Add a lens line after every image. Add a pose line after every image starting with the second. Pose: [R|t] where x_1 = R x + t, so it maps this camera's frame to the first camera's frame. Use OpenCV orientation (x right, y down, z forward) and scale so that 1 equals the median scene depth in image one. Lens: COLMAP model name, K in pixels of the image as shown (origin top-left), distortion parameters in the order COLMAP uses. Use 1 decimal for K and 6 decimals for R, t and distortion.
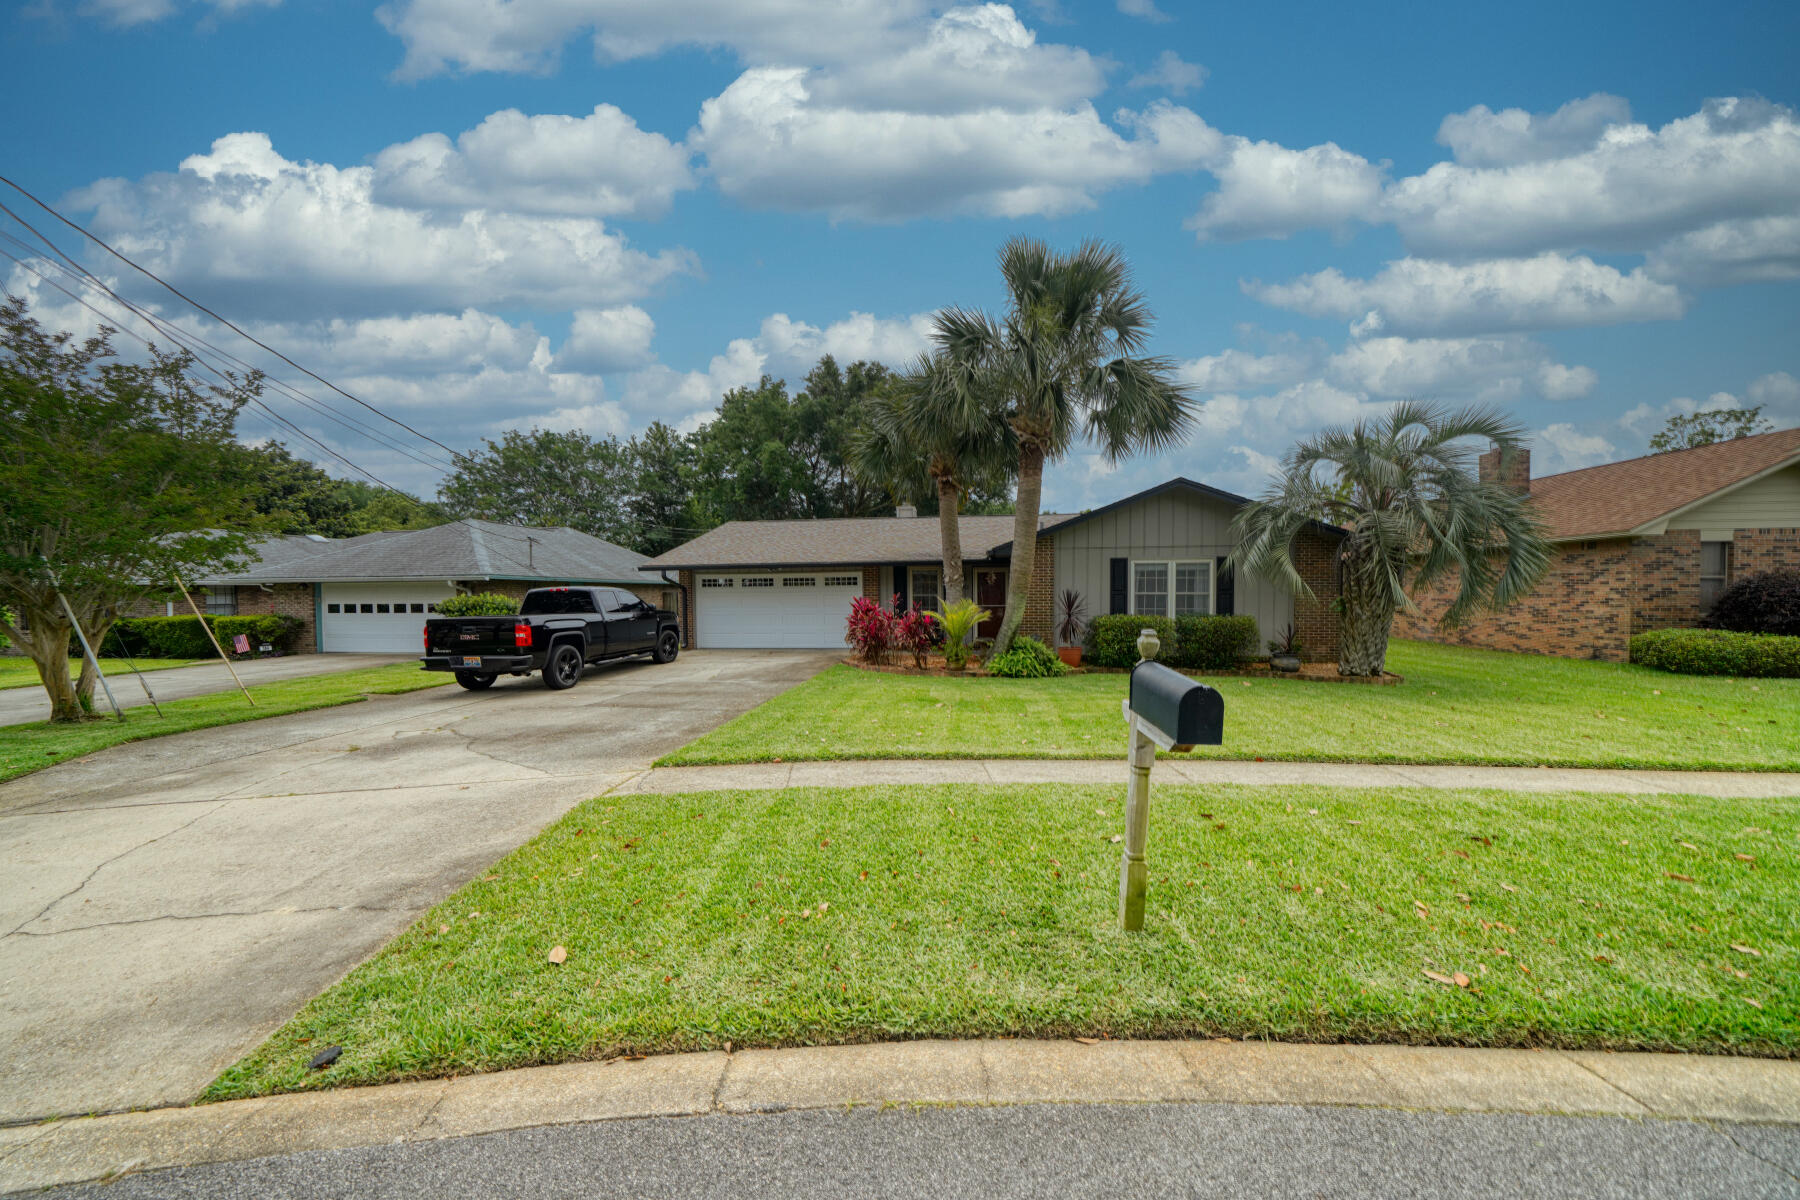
lens RADIAL K [[612.6, 0, 900.0], [0, 612.6, 600.0], [0, 0, 1]] dist [-0.005540, 0.000193]
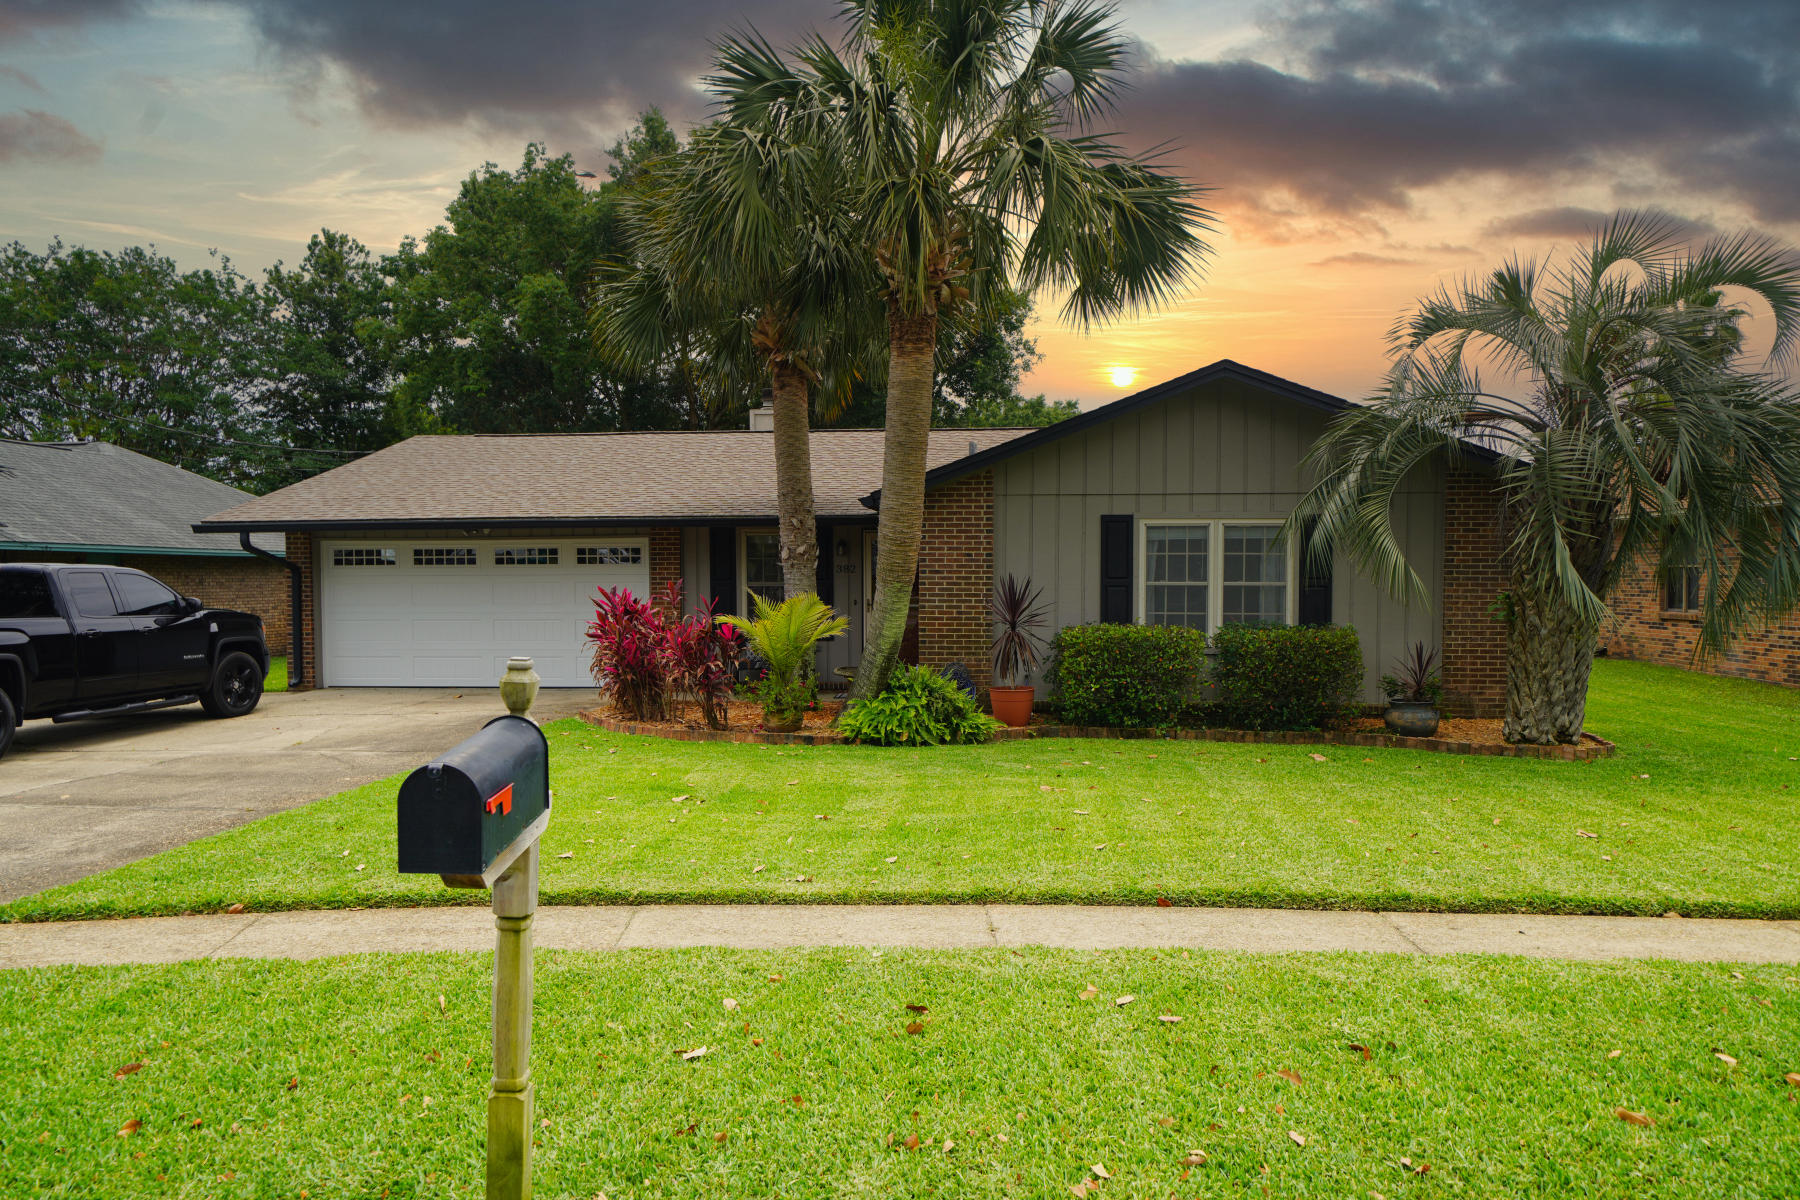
lens RADIAL K [[1204.5, 0, 900.0], [0, 1204.5, 600.0], [0, 0, 1]] dist [0.004239, -0.002016]
pose [[0.999137, 0.005379, 0.041196, 0.150270], [-0.005638, 0.999965, 0.006171, -0.001948], [-0.041162, -0.006398, 0.999132, -0.012286]]
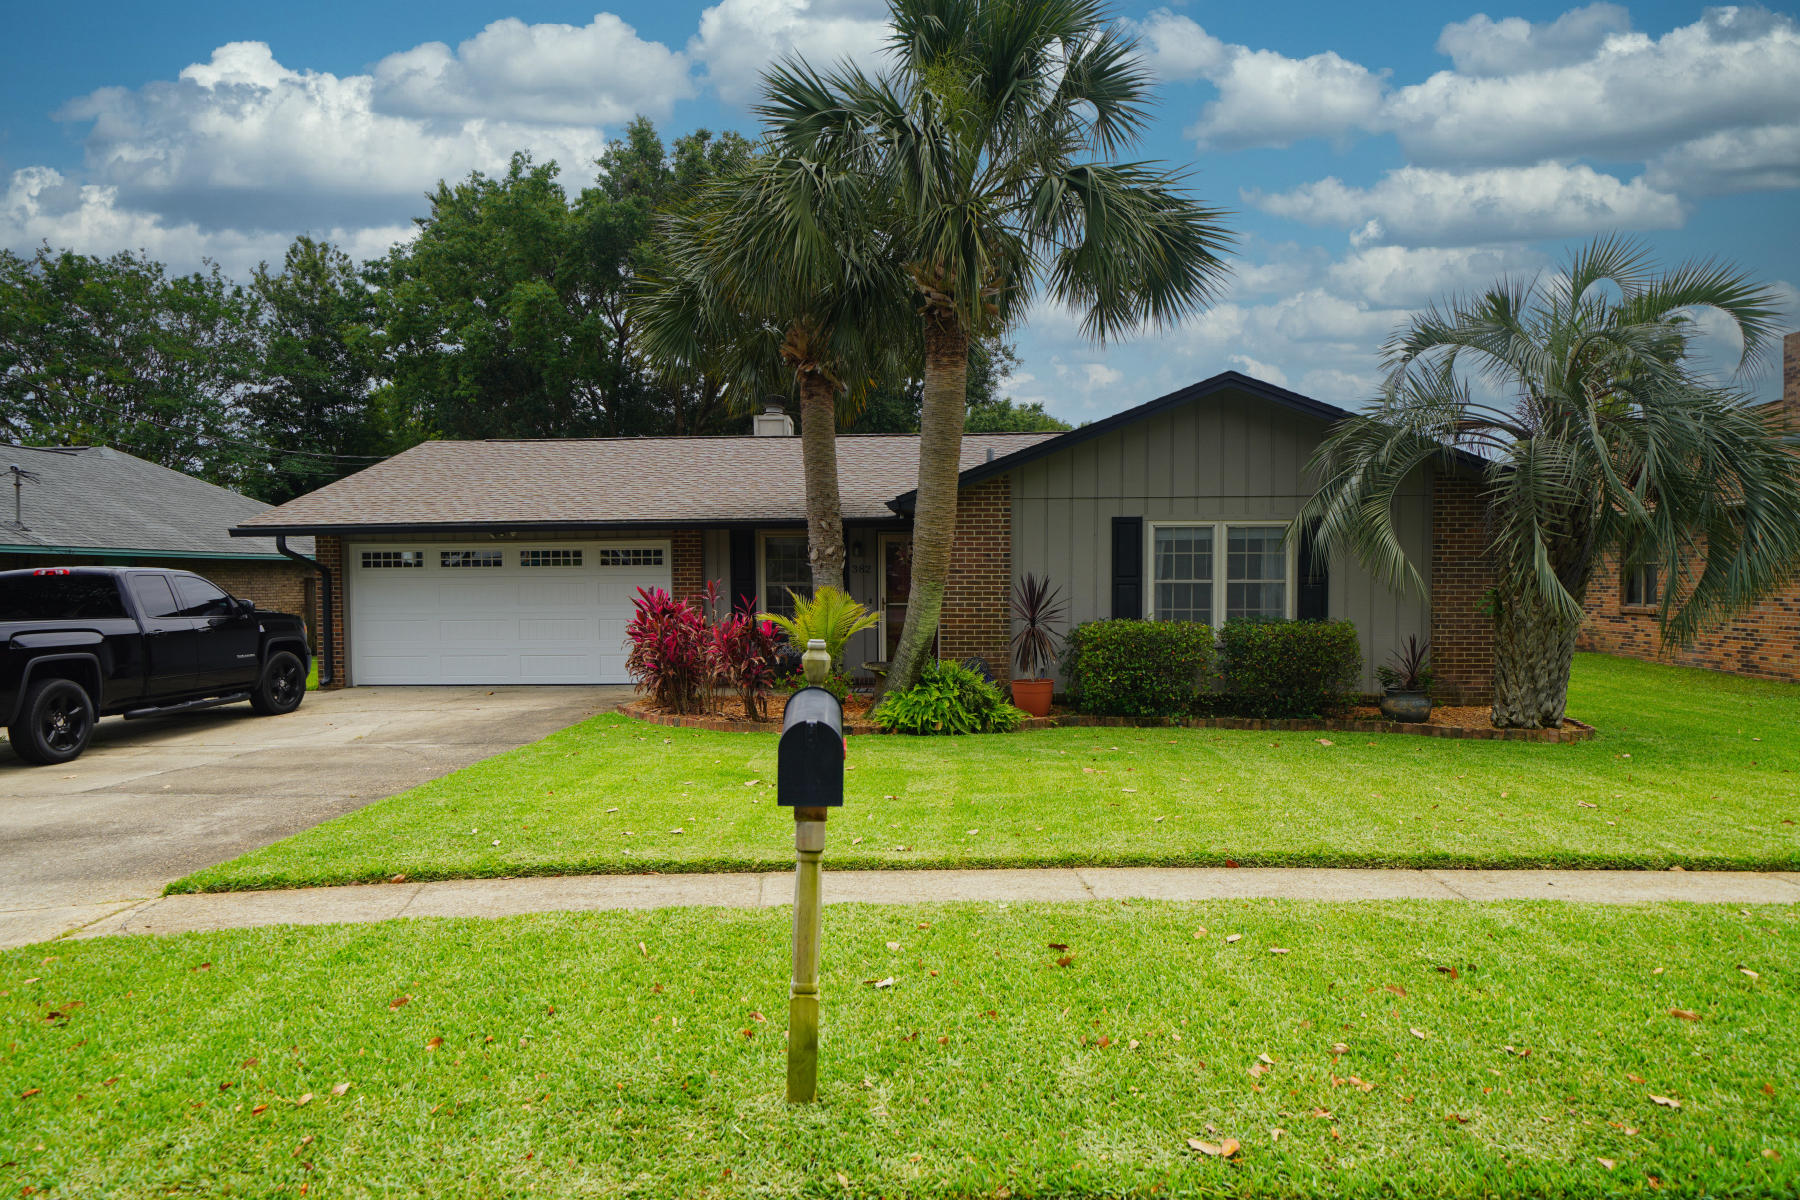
lens RADIAL K [[1191.3, 0, 898.5], [0, 1191.3, 606.1], [0, 0, 1]] dist [0.002503, -0.000686]
pose [[0.997484, 0.000182, 0.070890, 0.087481], [-0.000977, 0.999937, 0.011184, -0.000319], [-0.070883, -0.011225, 0.997421, -0.059146]]
